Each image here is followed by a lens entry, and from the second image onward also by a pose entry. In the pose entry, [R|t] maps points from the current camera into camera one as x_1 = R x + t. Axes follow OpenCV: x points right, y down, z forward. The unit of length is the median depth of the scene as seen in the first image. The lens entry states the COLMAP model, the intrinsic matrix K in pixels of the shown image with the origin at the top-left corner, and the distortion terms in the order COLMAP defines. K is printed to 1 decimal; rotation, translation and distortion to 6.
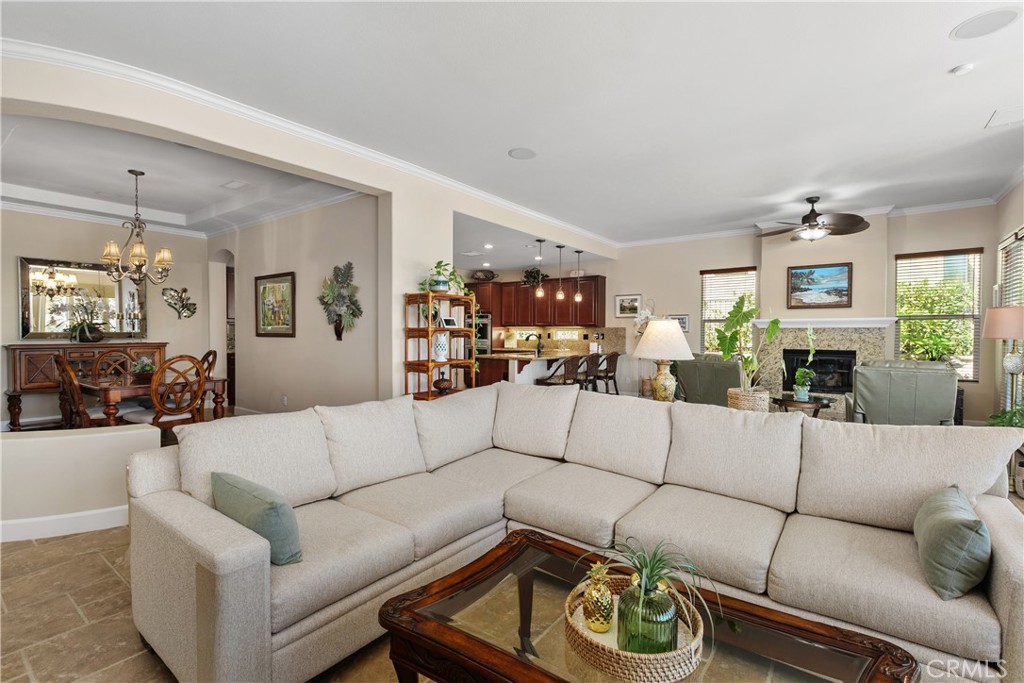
lens RADIAL K [[472.1, 0, 513.6], [0, 472.1, 327.2], [0, 0, 1]] dist [0.000515, -0.000130]
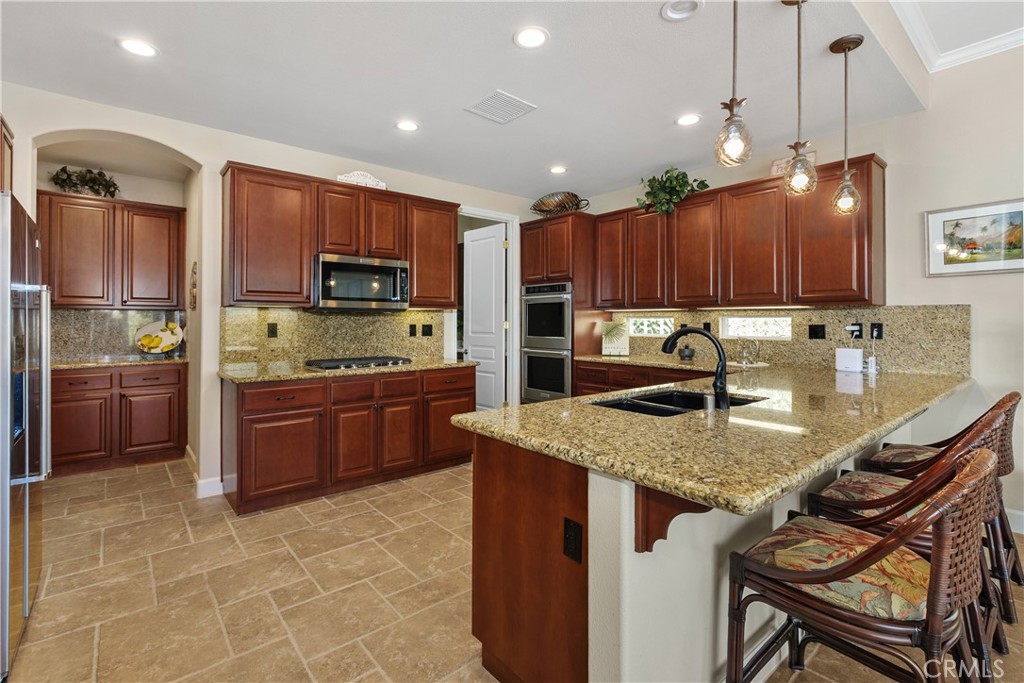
lens RADIAL K [[473.5, 0, 511.6], [0, 473.5, 314.8], [0, 0, 1]] dist [0.003425, 0.000816]
pose [[0.972176, -0.008676, -0.234092, 0.005401], [0.008217, 0.999962, -0.002938, 0.007868], [0.234108, 0.000933, 0.972210, 0.782335]]
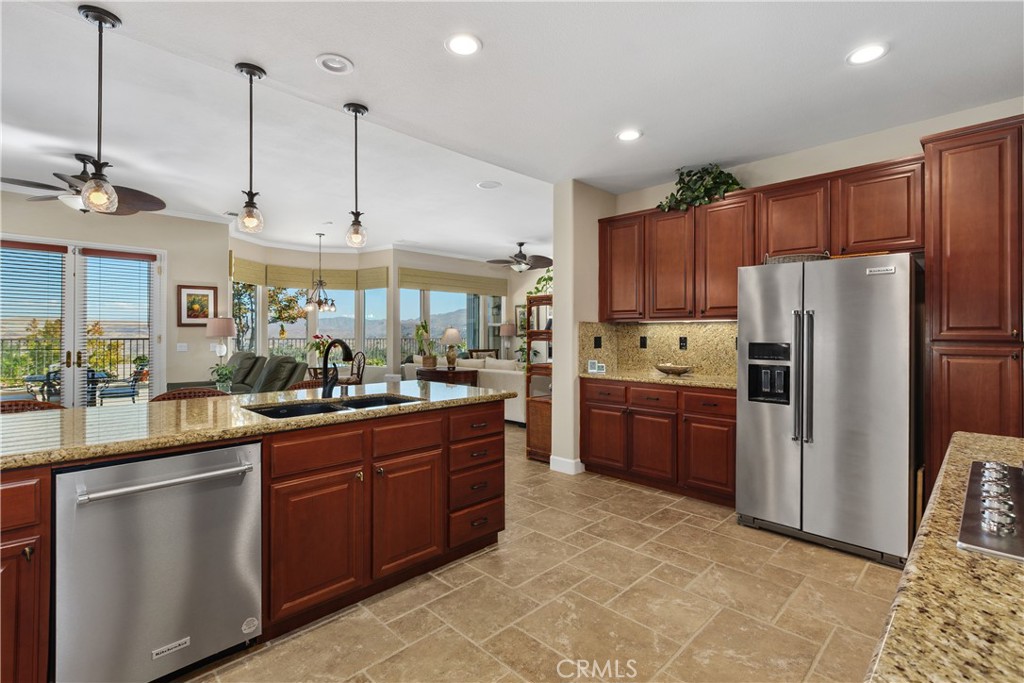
lens RADIAL K [[472.1, 0, 513.6], [0, 472.1, 327.2], [0, 0, 1]] dist [0.000515, -0.000130]
pose [[-0.989543, -0.004404, 0.144170, -0.142045], [-0.008077, 0.999657, -0.024906, 0.014701], [-0.144011, -0.025810, -0.989239, 1.431229]]
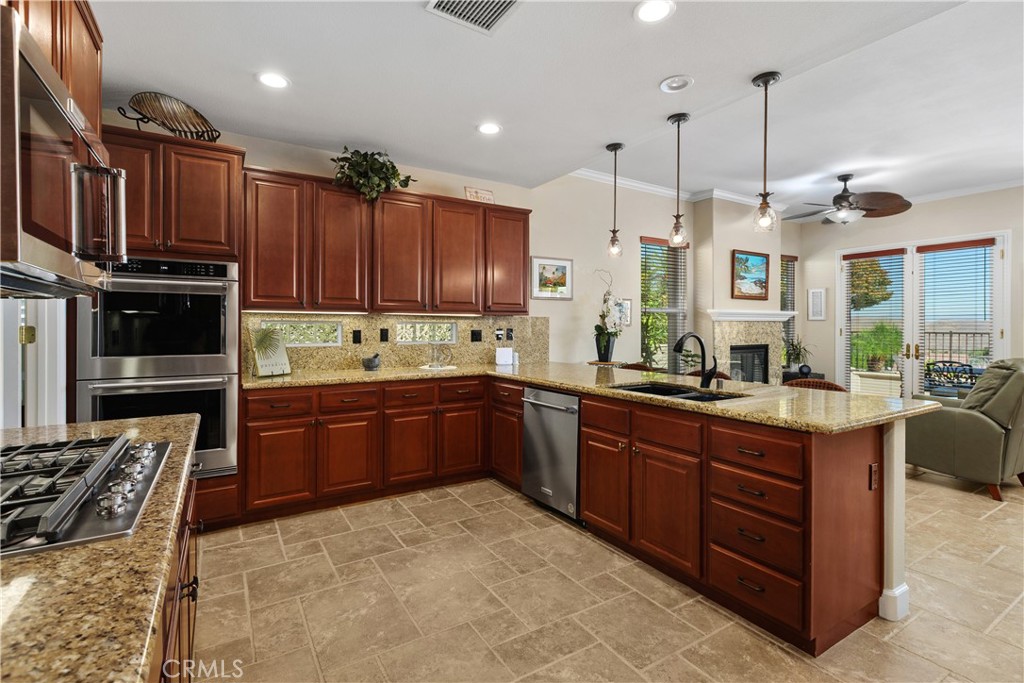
lens RADIAL K [[472.1, 0, 513.6], [0, 472.1, 327.2], [0, 0, 1]] dist [0.000515, -0.000130]
pose [[0.369330, -0.004990, 0.929285, -0.370367], [-0.010308, 0.999902, 0.009466, 0.009568], [-0.929241, -0.013075, 0.369243, 1.083077]]
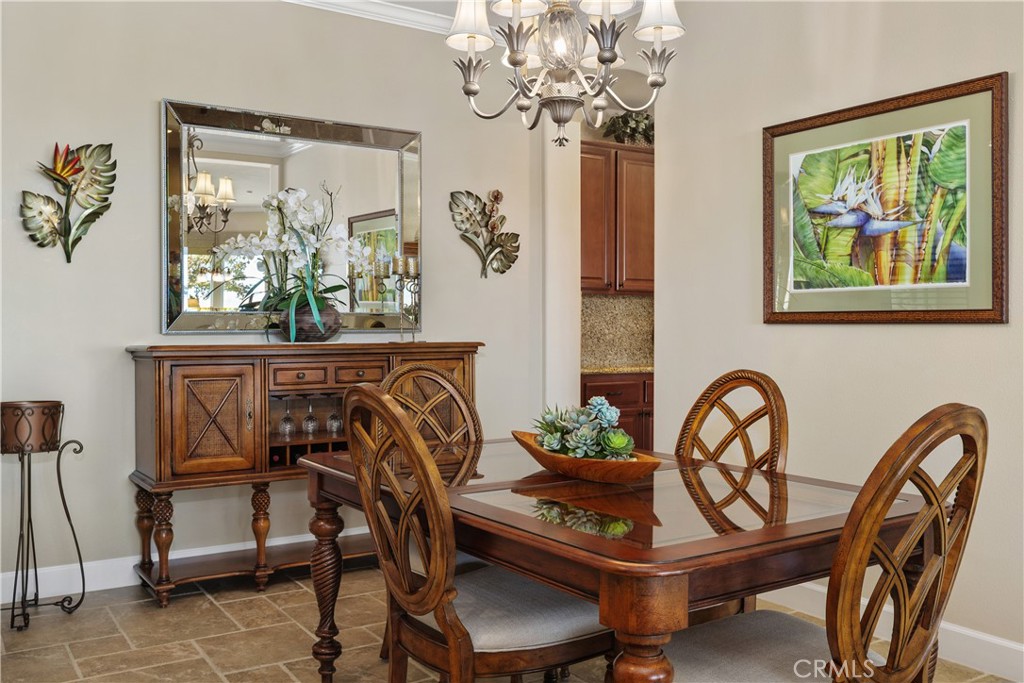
lens RADIAL K [[911.8, 0, 511.9], [0, 911.8, 328.3], [0, 0, 1]] dist [-0.003458, -0.002290]
pose [[0.940320, -0.001281, -0.340290, -0.469237], [0.004380, 0.999956, 0.008338, 0.015844], [0.340264, -0.009330, 0.940284, 0.369731]]
